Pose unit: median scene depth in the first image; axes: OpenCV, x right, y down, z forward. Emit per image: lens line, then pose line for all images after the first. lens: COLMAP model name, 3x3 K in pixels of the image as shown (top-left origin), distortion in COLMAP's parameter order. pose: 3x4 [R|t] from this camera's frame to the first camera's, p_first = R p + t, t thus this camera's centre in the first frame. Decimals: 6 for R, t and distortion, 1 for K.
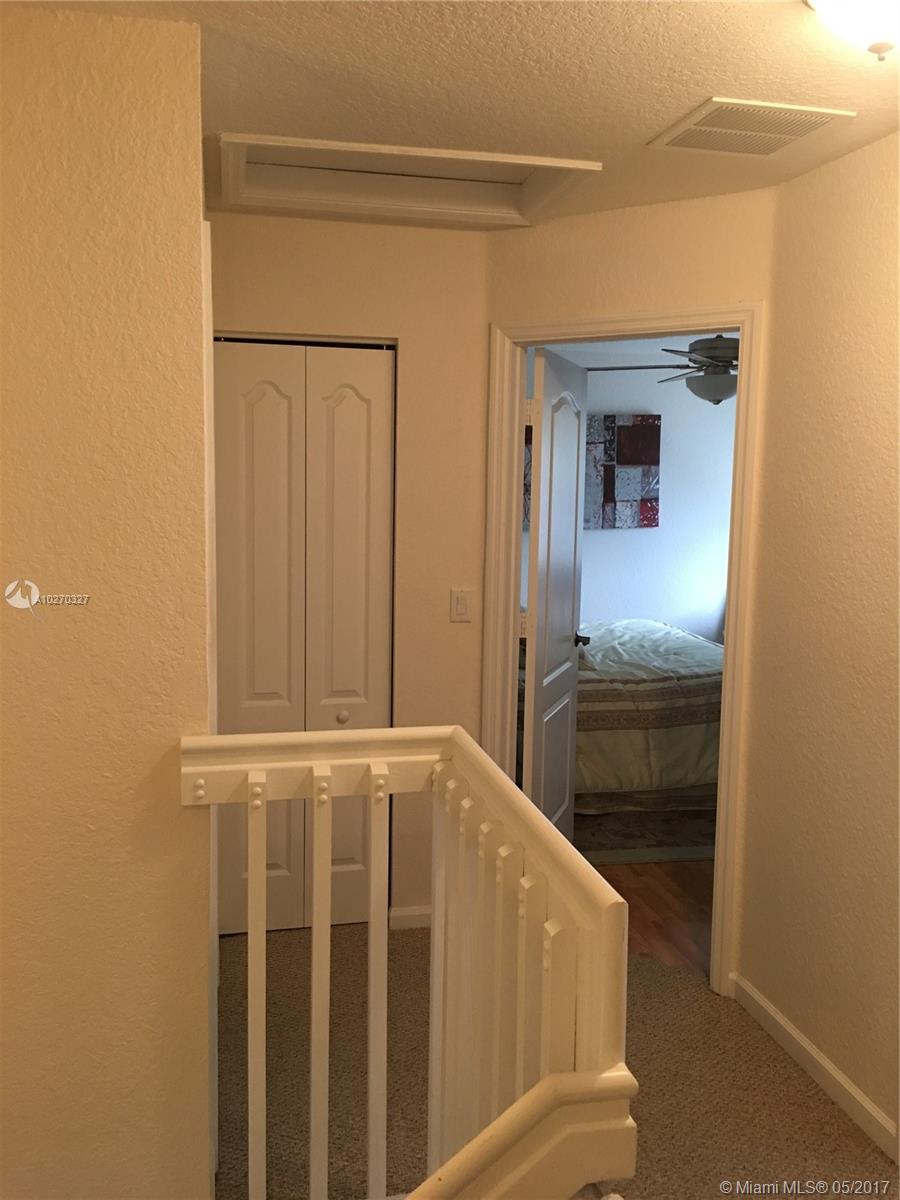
lens RADIAL K [[1015.6, 0, 449.6], [0, 1015.6, 595.1], [0, 0, 1]] dist [0.035118, -0.042520]
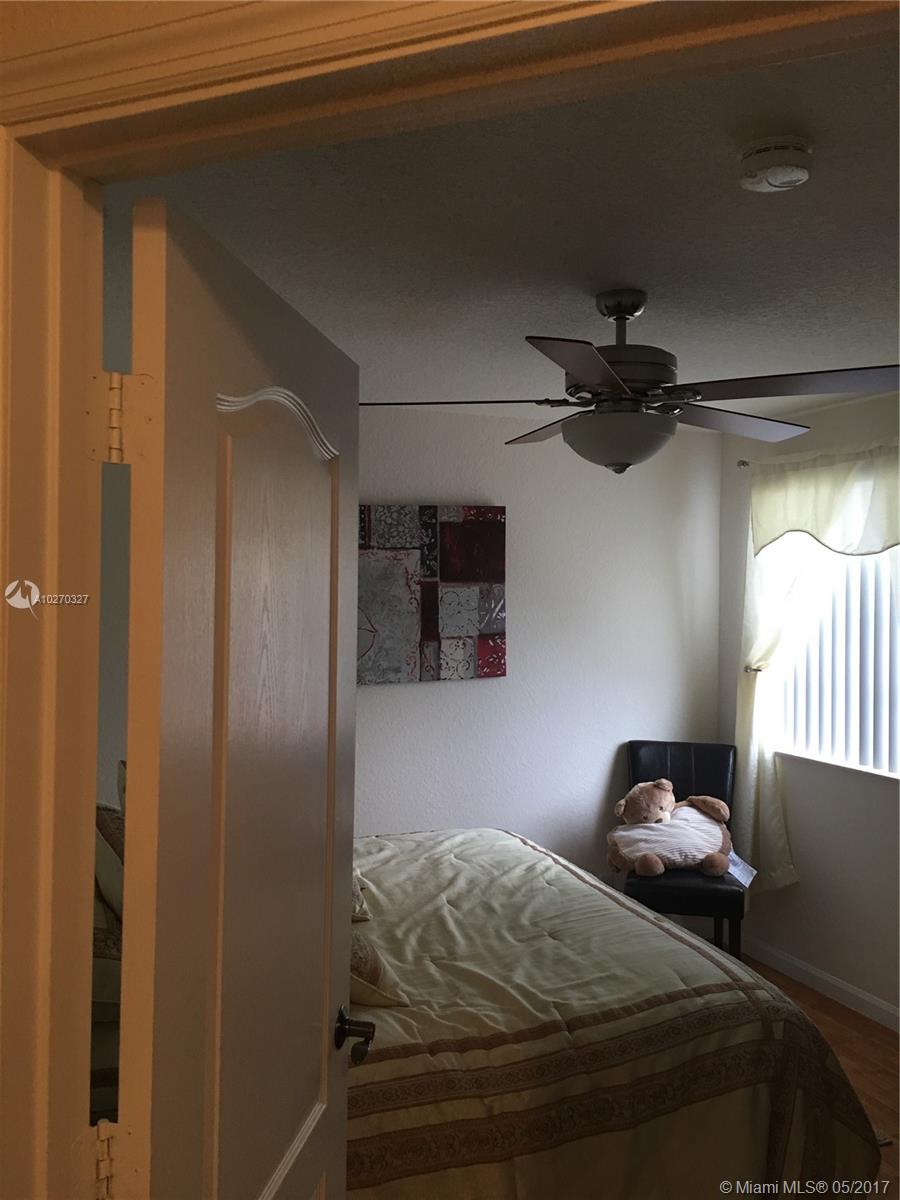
lens RADIAL K [[1015.6, 0, 450.1], [0, 1015.6, 597.9], [0, 0, 1]] dist [0.035118, -0.042520]
pose [[0.986391, -0.002722, 0.164396, 0.065404], [0.020311, 0.994222, -0.105401, -0.050887], [-0.163159, 0.107305, 0.980747, 0.374244]]
